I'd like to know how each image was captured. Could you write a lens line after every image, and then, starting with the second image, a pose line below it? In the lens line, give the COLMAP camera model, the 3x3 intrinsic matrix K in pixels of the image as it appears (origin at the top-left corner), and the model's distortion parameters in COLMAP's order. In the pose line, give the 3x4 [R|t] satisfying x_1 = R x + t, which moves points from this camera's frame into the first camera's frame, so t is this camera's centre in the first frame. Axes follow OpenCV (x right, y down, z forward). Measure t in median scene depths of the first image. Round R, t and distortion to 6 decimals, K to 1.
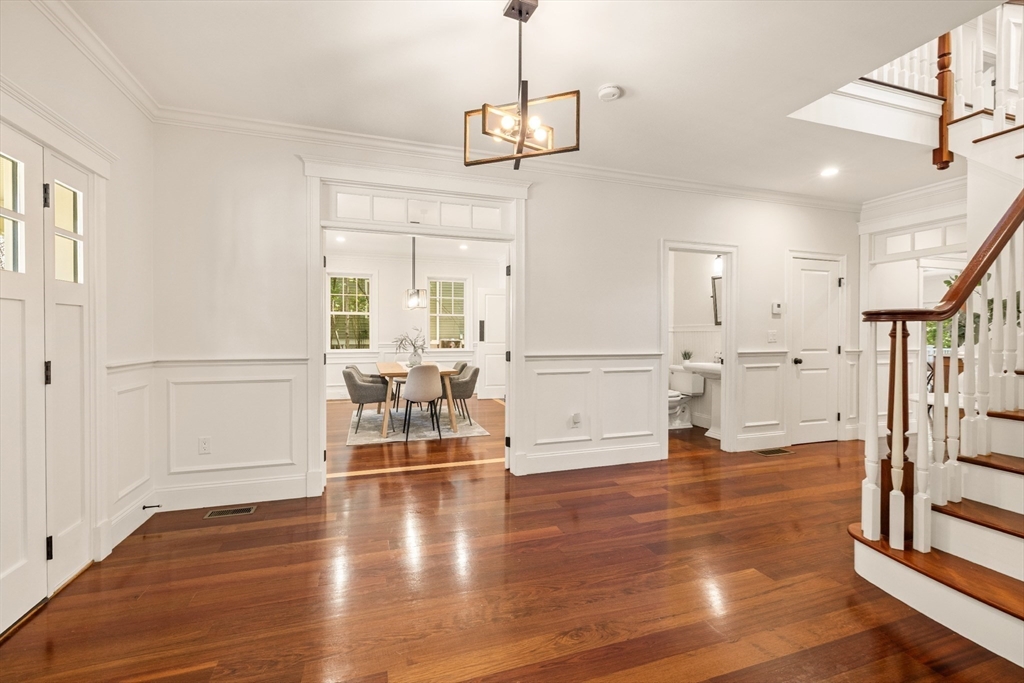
lens RADIAL K [[437.9, 0, 511.5], [0, 437.9, 336.9], [0, 0, 1]] dist [-0.003738, 0.000194]
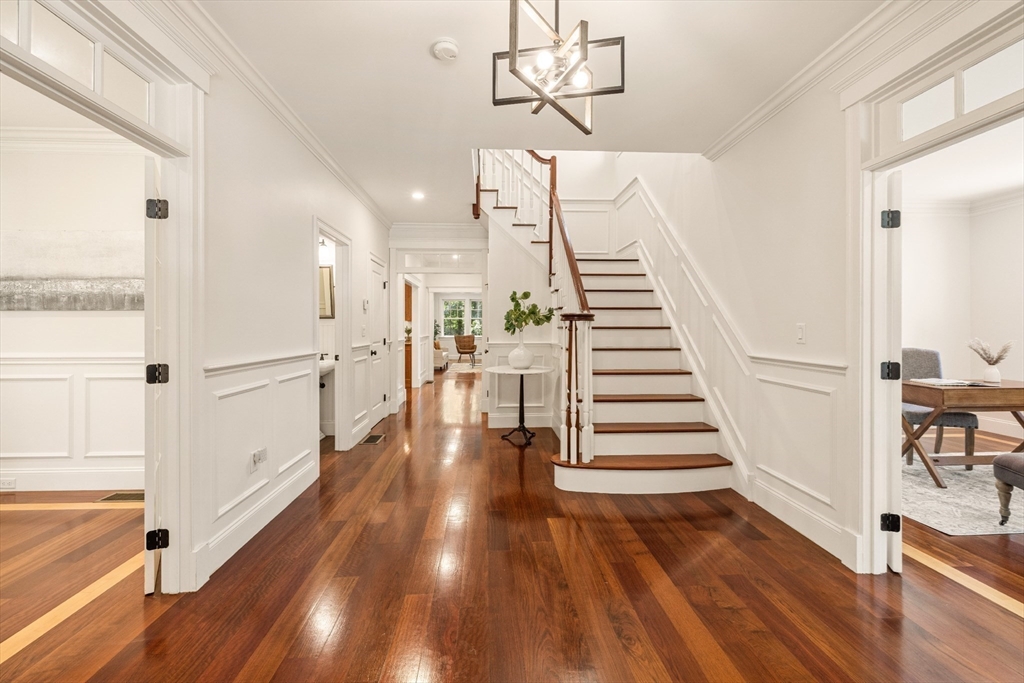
lens RADIAL K [[437.9, 0, 504.0], [0, 437.9, 323.4], [0, 0, 1]] dist [-0.003738, 0.000194]
pose [[0.259079, 0.008010, 0.965823, -0.279717], [0.008364, 0.999910, -0.010536, -0.004094], [-0.965820, 0.010808, 0.258989, 0.325870]]
